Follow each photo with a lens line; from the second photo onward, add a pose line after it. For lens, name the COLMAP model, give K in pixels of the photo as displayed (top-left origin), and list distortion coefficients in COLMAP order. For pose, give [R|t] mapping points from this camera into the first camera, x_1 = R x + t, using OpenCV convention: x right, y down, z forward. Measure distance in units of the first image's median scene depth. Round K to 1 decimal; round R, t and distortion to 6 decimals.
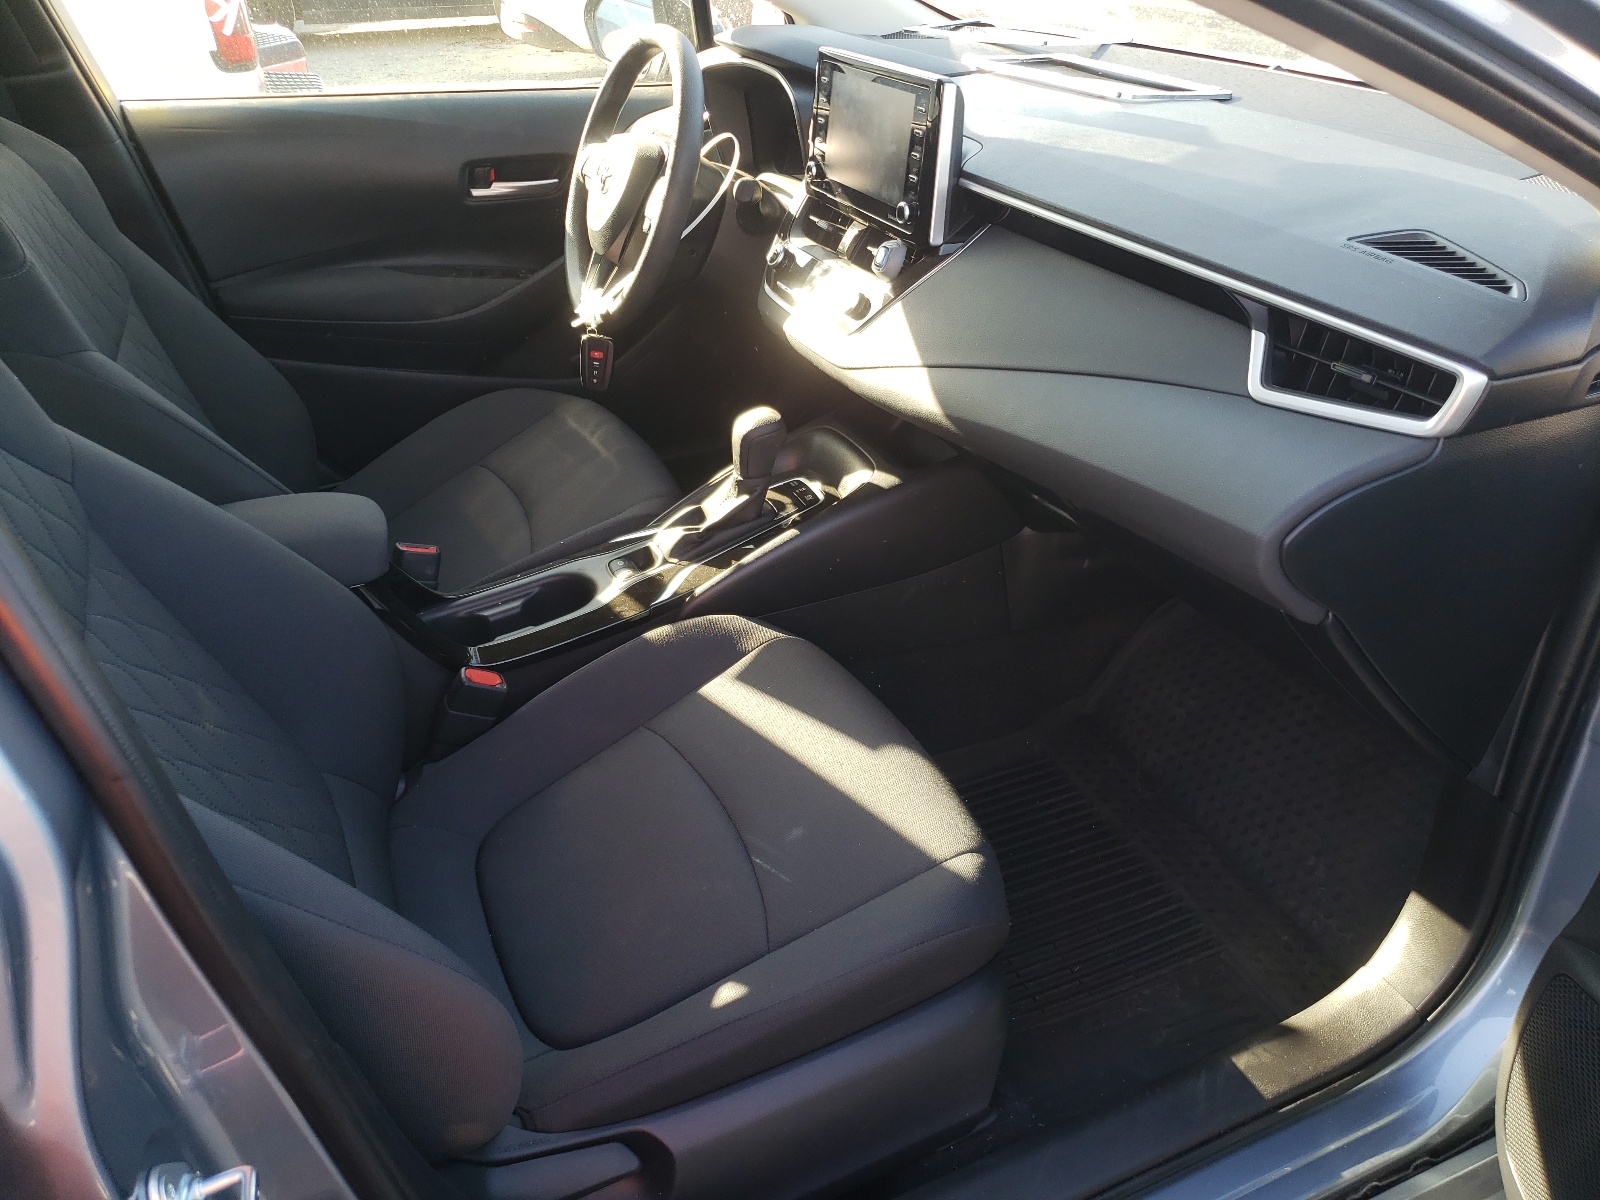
lens RADIAL K [[1232.3, 0, 800.0], [0, 1232.3, 600.0], [0, 0, 1]] dist [0.004121, 0.001917]
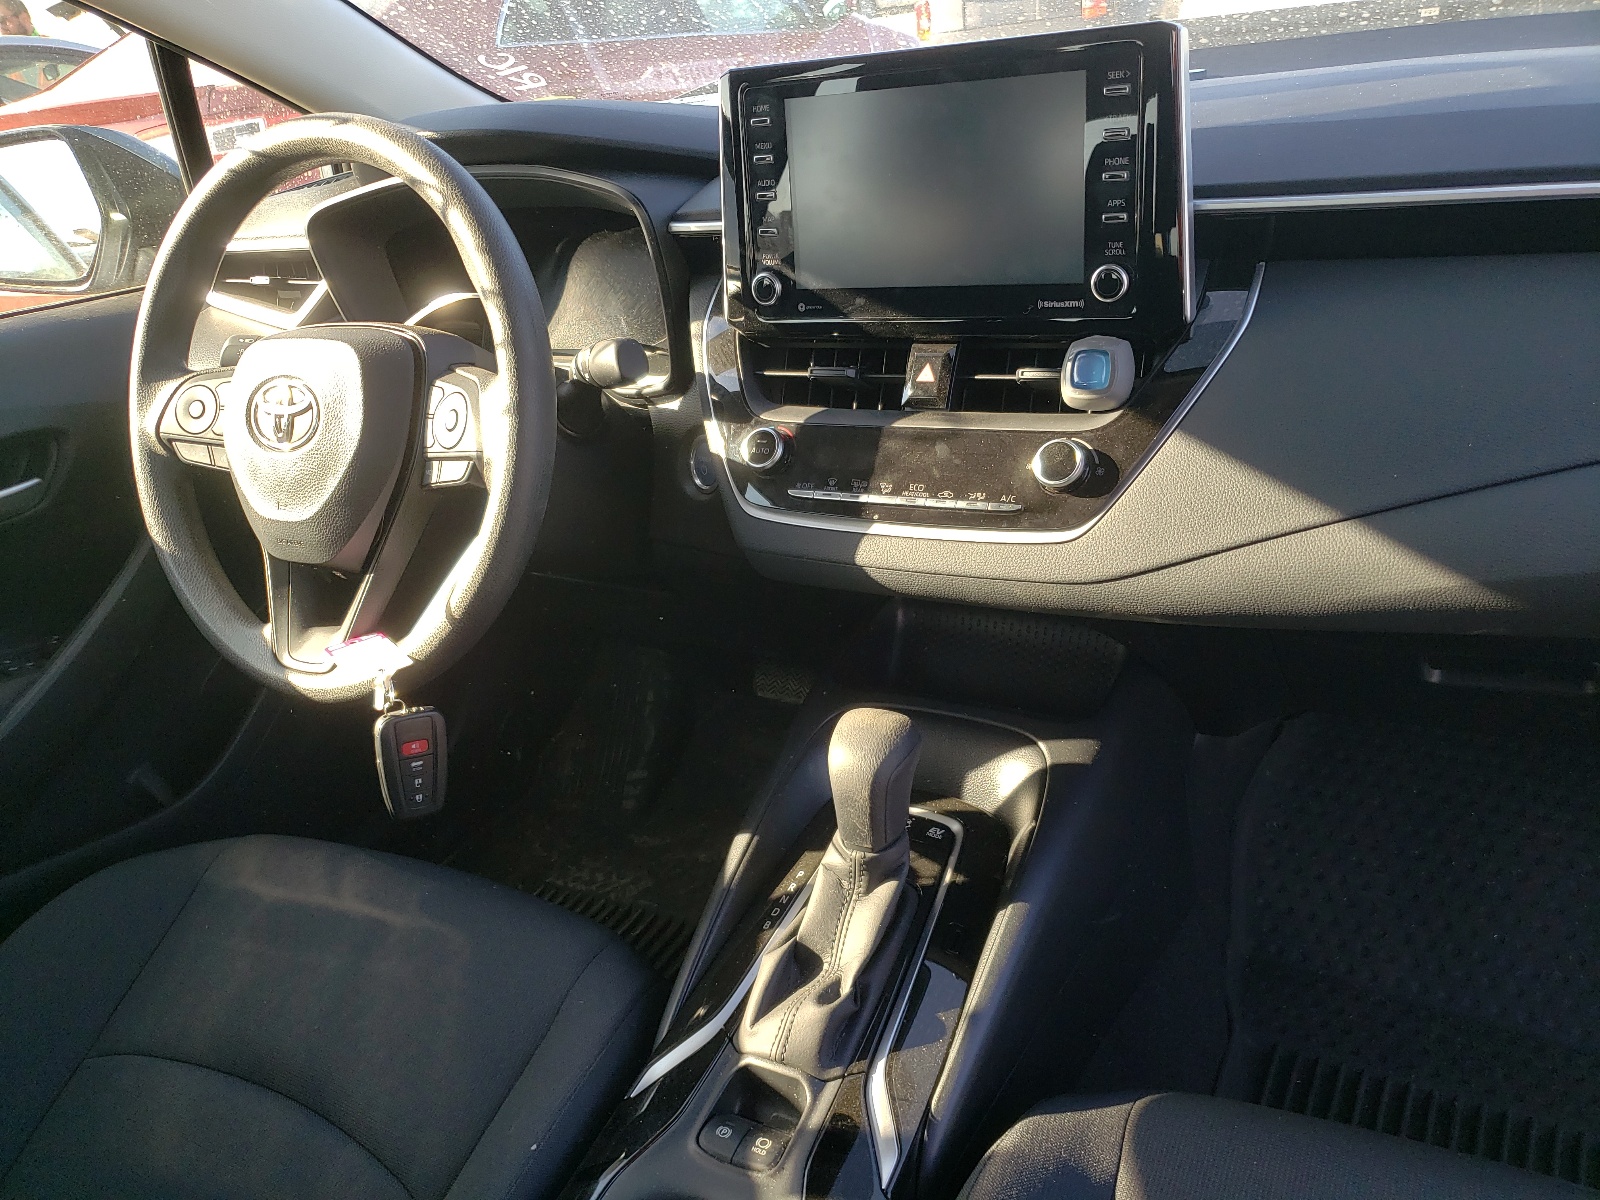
lens RADIAL K [[1232.3, 0, 800.0], [0, 1232.3, 600.0], [0, 0, 1]] dist [0.004121, 0.001917]
pose [[0.798479, -0.324213, 0.507265, -0.272332], [0.398462, 0.916241, -0.041609, -0.170893], [-0.451287, 0.235350, 0.860785, 0.491414]]
